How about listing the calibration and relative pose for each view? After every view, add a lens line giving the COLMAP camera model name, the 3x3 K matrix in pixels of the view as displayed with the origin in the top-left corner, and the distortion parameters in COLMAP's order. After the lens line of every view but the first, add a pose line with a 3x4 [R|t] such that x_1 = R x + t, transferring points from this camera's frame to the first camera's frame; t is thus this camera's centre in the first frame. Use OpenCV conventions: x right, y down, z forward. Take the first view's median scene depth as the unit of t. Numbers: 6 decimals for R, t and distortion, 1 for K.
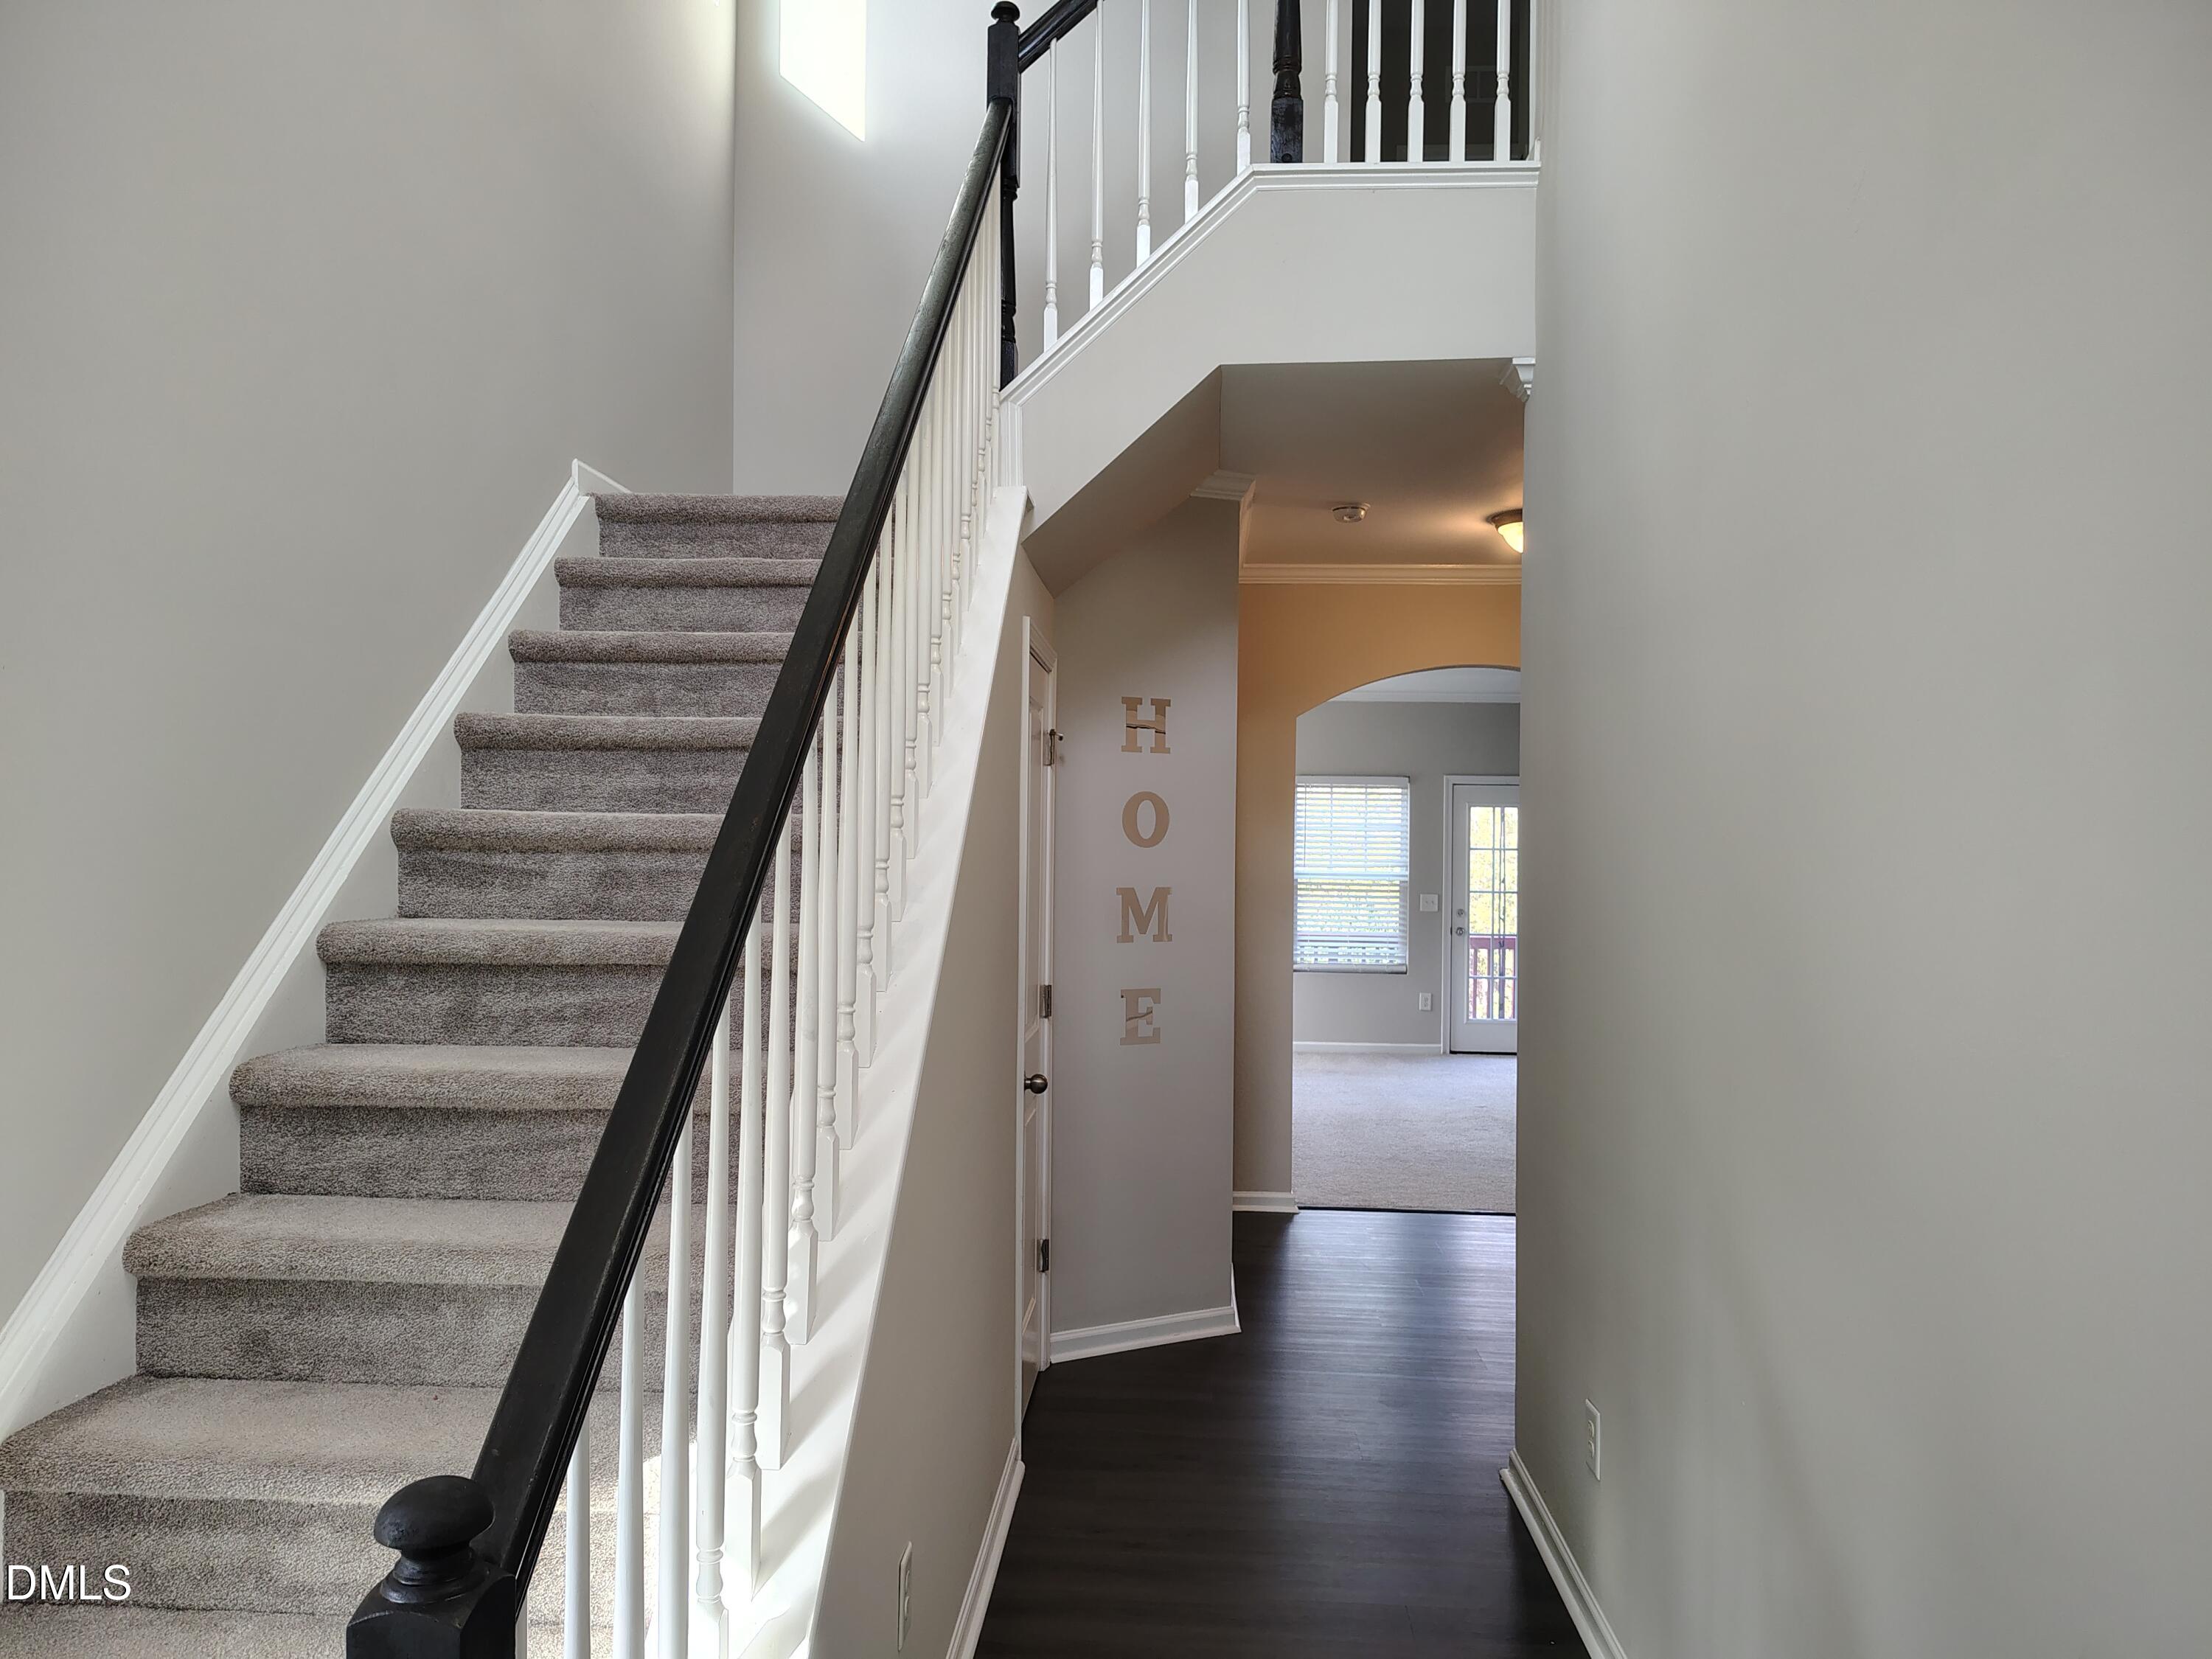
lens RADIAL K [[1565.5, 0, 1114.8], [0, 1565.5, 821.4], [0, 0, 1]] dist [0.047735, -0.001844]
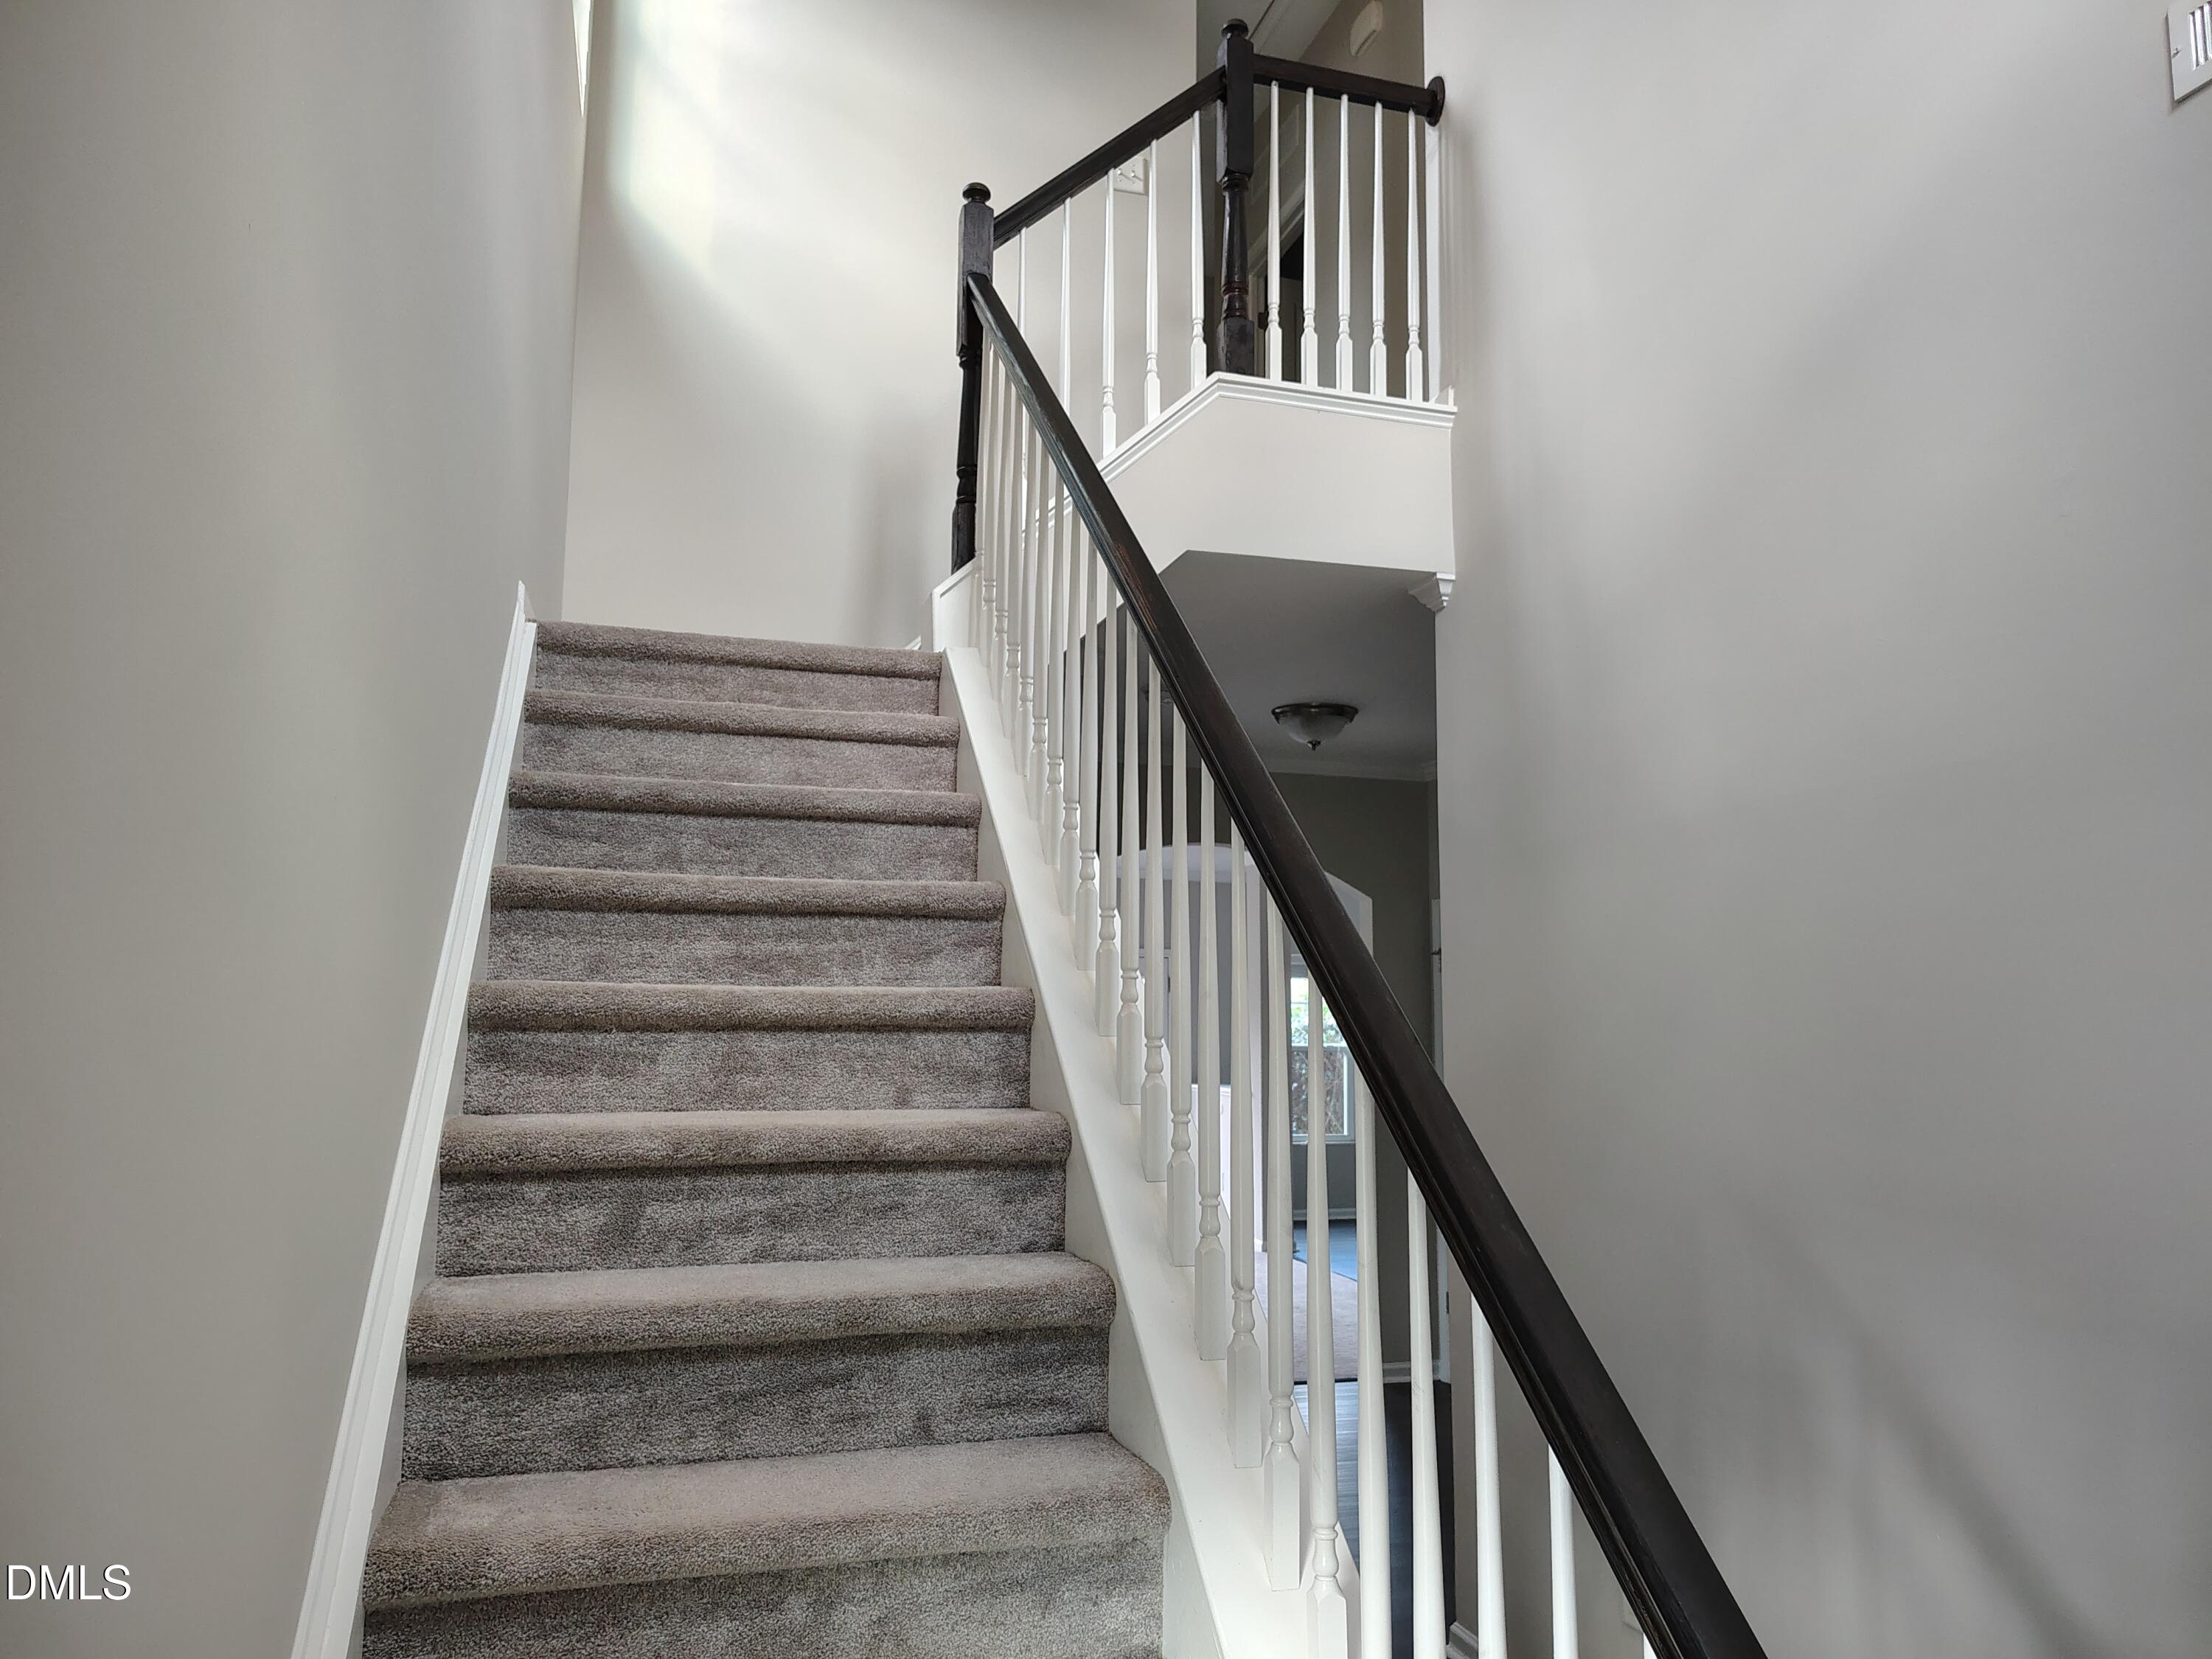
lens RADIAL K [[1565.5, 0, 1153.6], [0, 1565.5, 779.7], [0, 0, 1]] dist [0.047735, -0.001844]
pose [[0.935029, 0.050970, 0.350888, -0.414070], [-0.004313, 0.991176, -0.132486, -0.003913], [-0.354545, 0.122365, 0.926998, 0.089499]]
